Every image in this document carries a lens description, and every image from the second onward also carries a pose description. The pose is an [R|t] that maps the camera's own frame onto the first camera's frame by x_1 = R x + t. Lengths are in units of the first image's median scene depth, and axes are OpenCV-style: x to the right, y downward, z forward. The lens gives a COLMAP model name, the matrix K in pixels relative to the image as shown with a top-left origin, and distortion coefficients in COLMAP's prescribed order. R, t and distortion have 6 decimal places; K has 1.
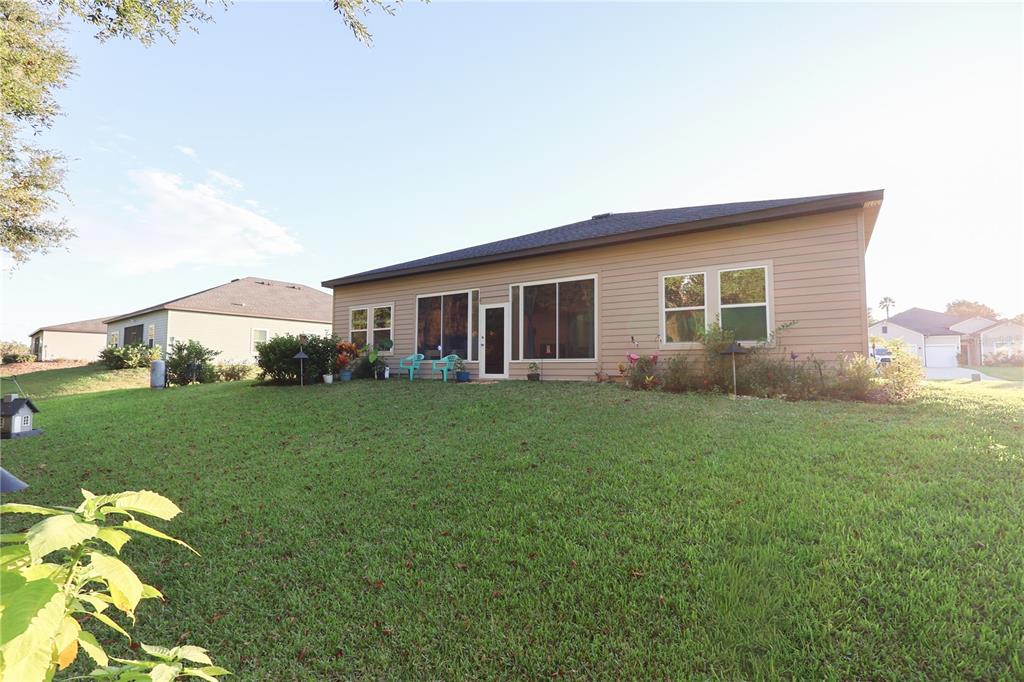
lens RADIAL K [[478.3, 0, 512.3], [0, 478.3, 340.7], [0, 0, 1]] dist [-0.001221, 0.001693]
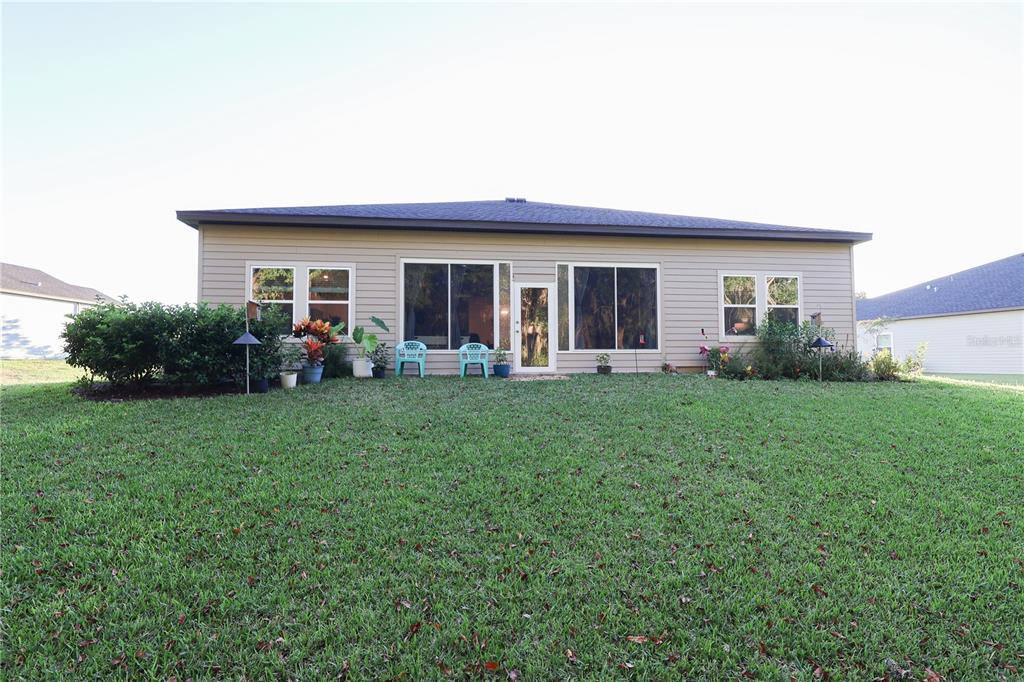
lens RADIAL K [[478.3, 0, 510.0], [0, 478.3, 341.7], [0, 0, 1]] dist [-0.001221, 0.001693]
pose [[0.748743, 0.020831, 0.662533, -0.621184], [-0.030750, 0.999522, 0.003324, 0.024022], [-0.662147, -0.022862, 0.749025, 0.404992]]
